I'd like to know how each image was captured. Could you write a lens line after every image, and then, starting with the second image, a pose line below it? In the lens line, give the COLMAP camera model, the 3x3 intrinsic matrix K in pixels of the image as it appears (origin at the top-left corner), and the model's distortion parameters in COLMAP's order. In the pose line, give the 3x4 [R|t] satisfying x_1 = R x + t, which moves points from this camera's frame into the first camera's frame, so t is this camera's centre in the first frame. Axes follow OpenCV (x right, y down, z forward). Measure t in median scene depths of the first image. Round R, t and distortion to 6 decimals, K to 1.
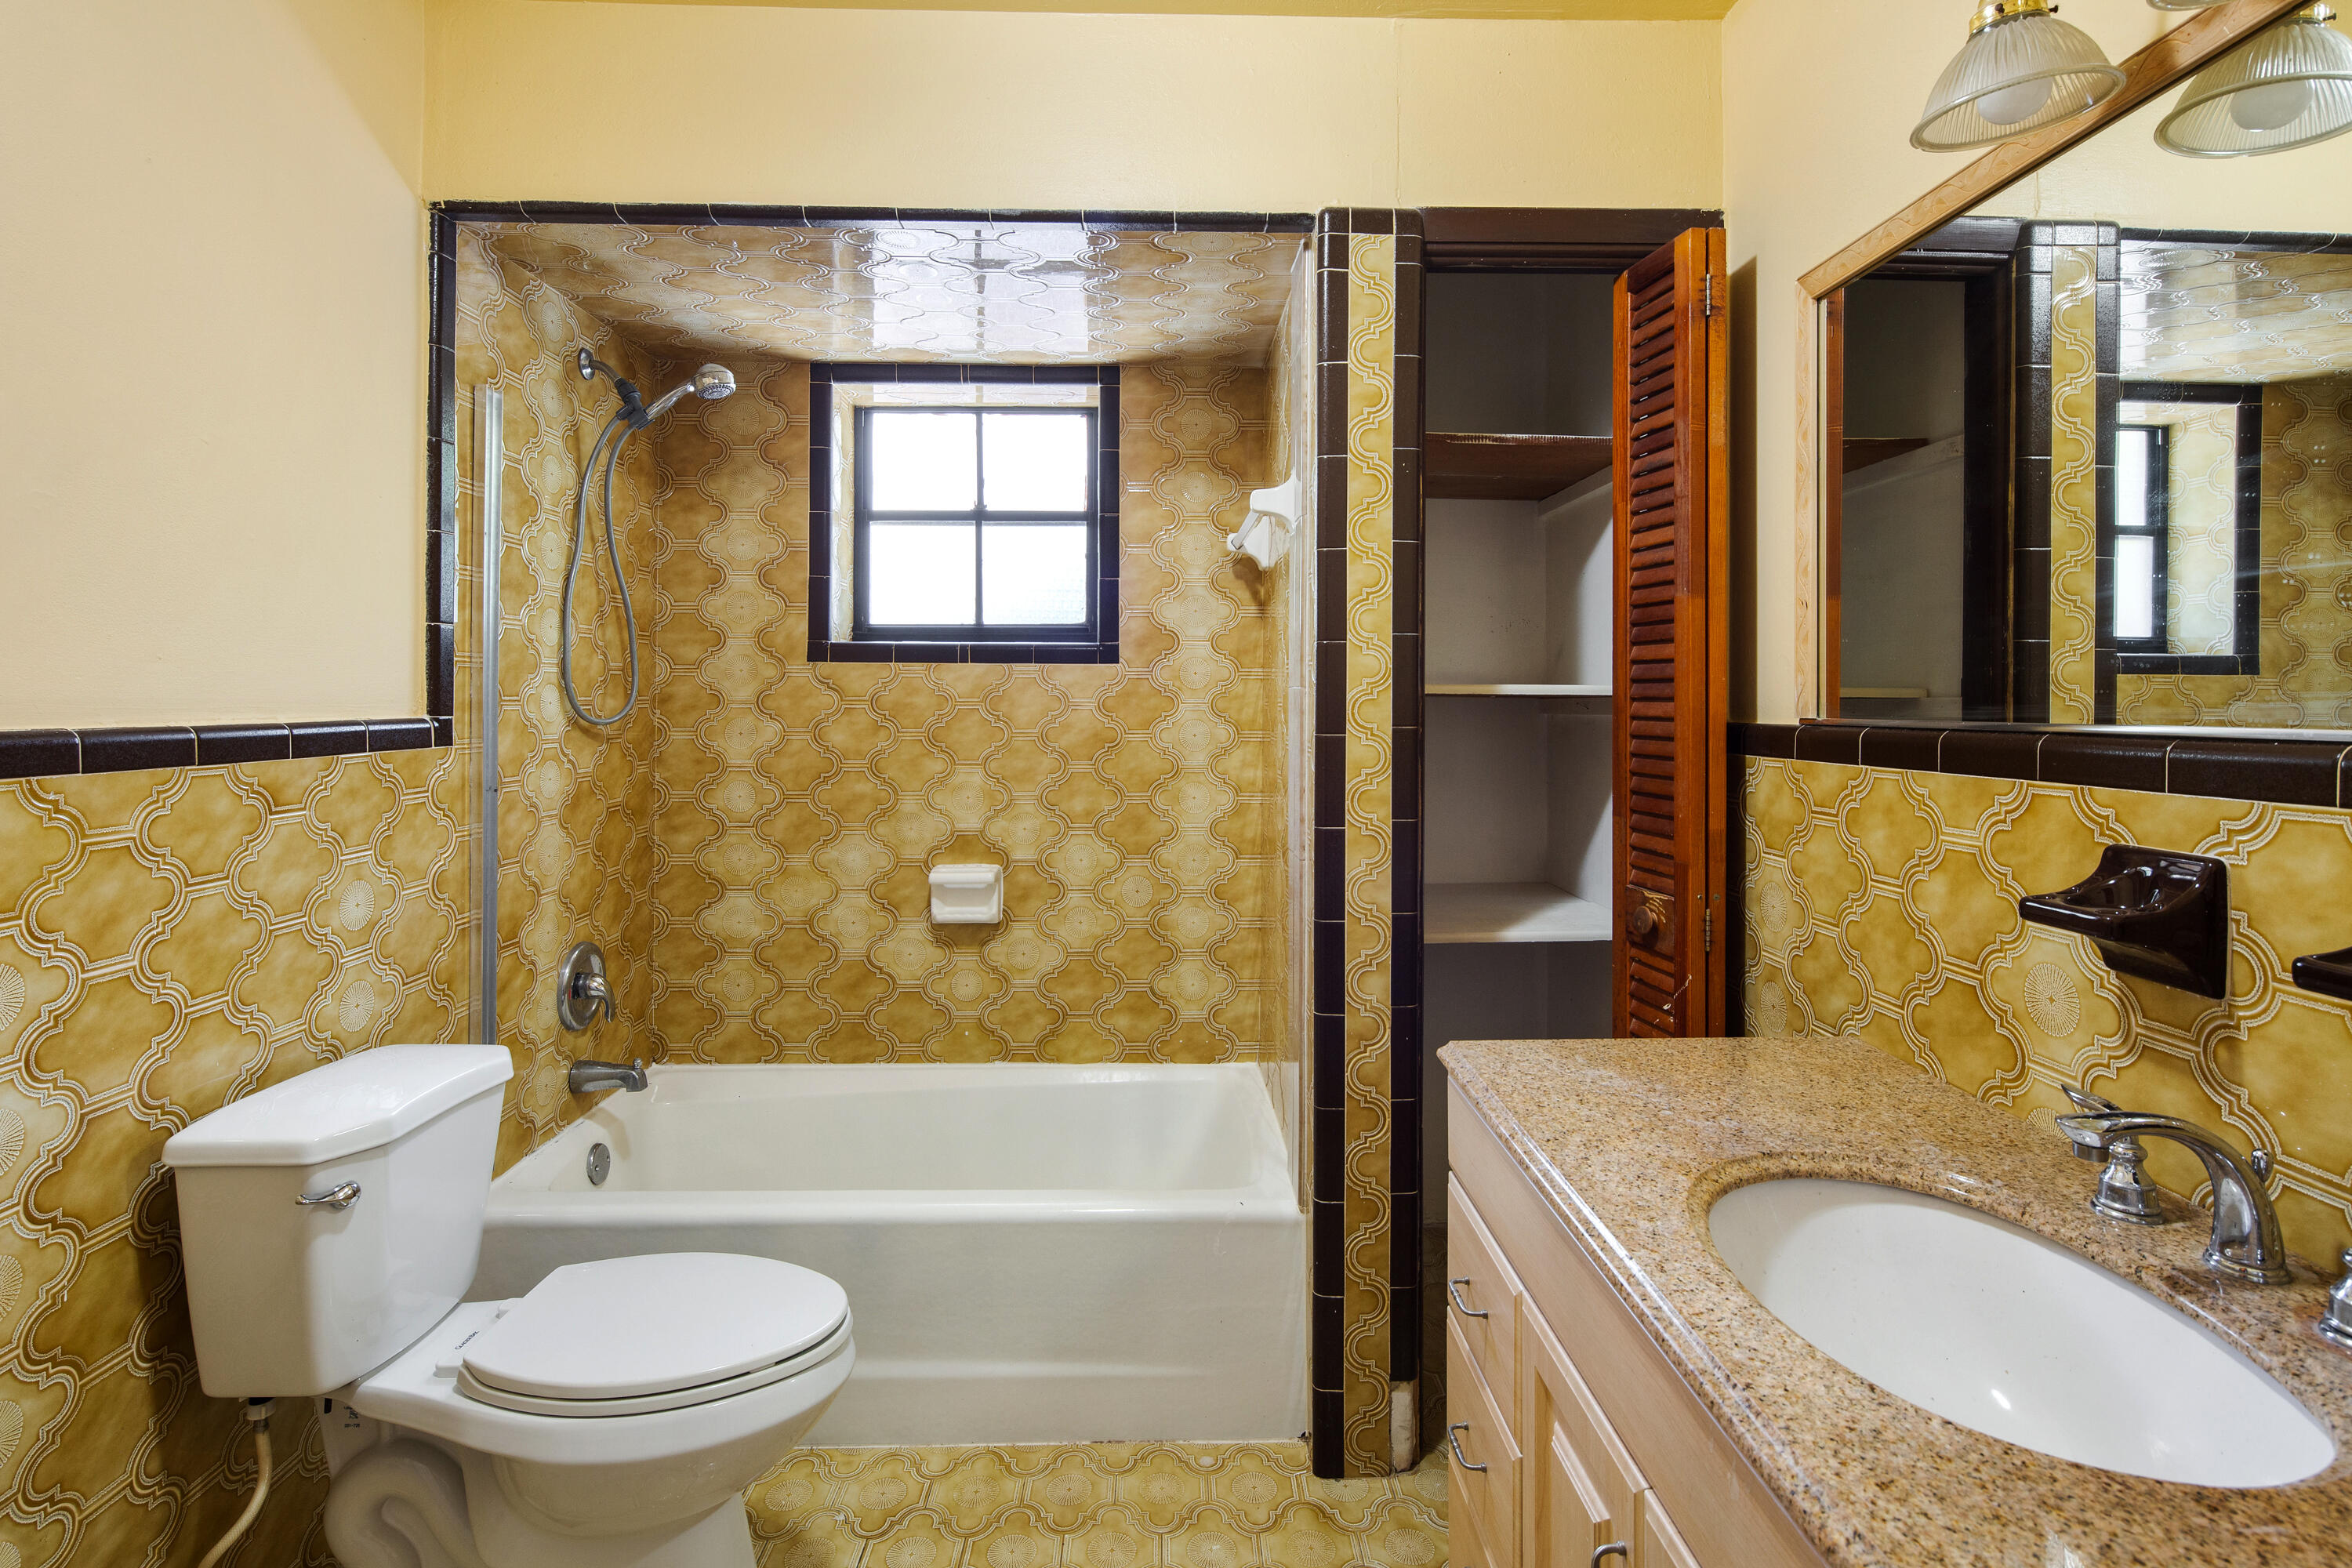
lens RADIAL K [[1145.5, 0, 1189.1], [0, 1145.5, 689.5], [0, 0, 1]] dist [0.005674, -0.005550]
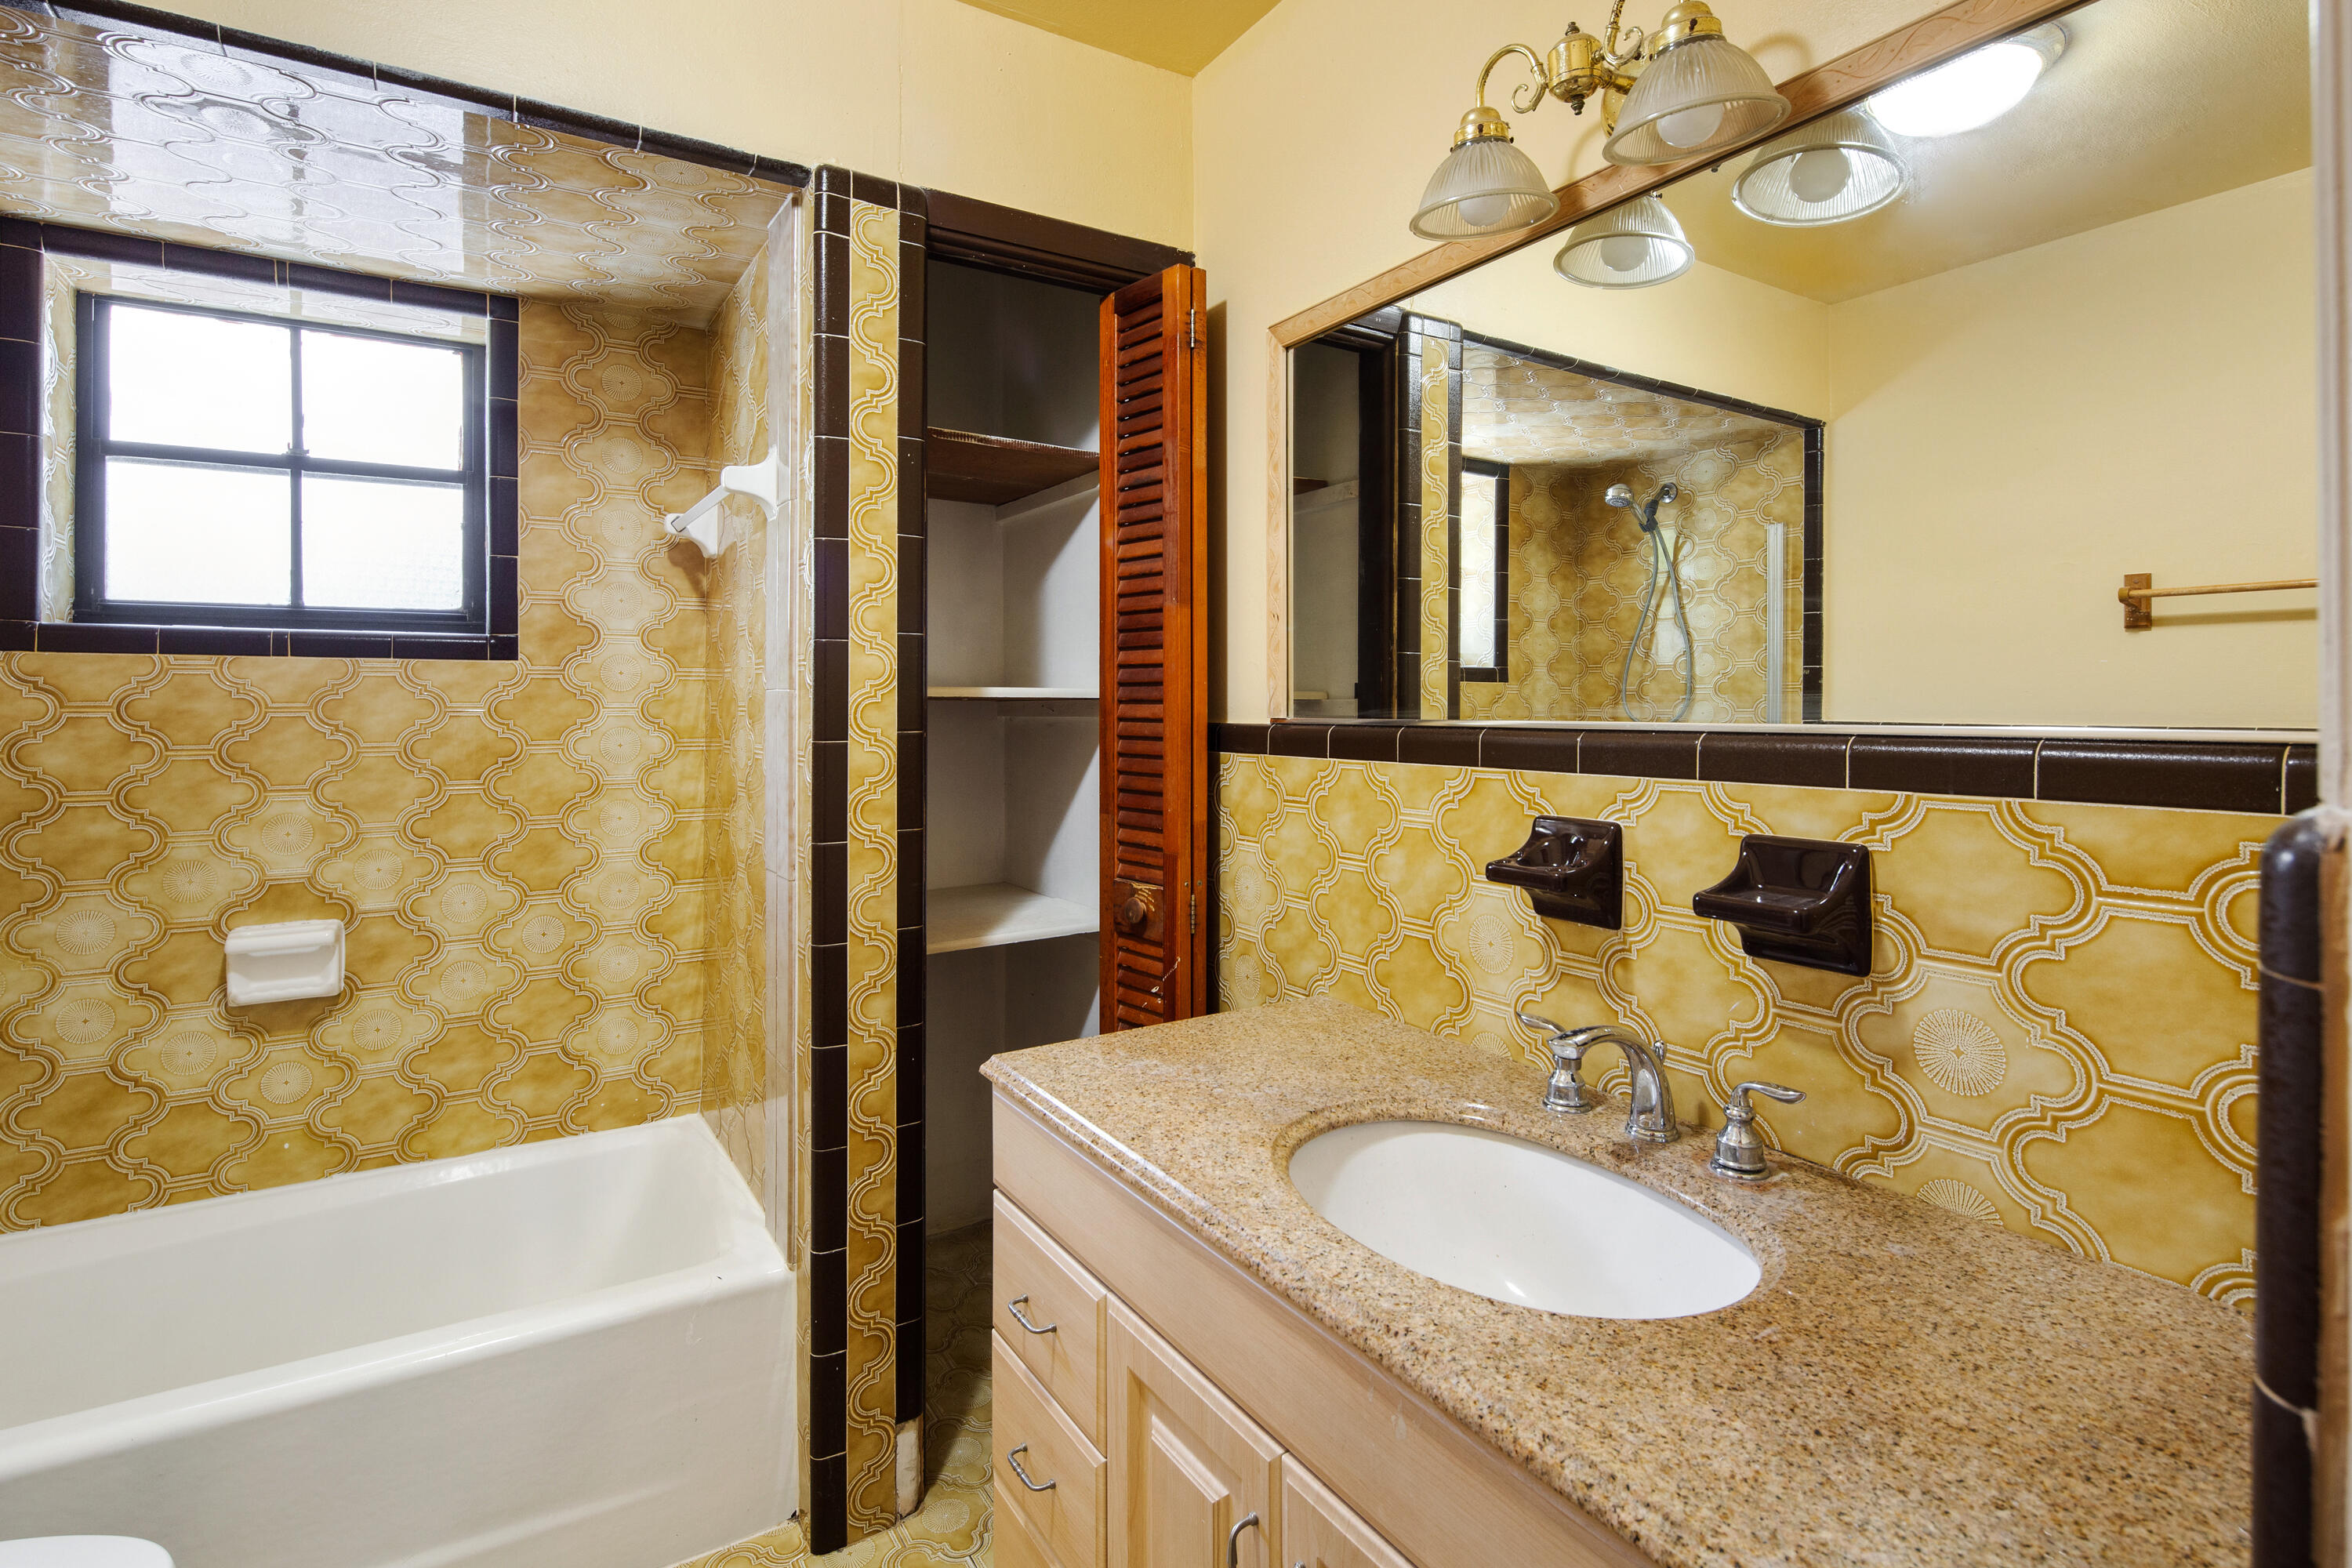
lens RADIAL K [[1145.5, 0, 1189.1], [0, 1145.5, 689.5], [0, 0, 1]] dist [0.005674, -0.005550]
pose [[0.859959, 0.002609, 0.510357, -0.095388], [-0.001213, 0.999995, -0.003068, 0.000702], [-0.510362, 0.002019, 0.859957, 0.064273]]
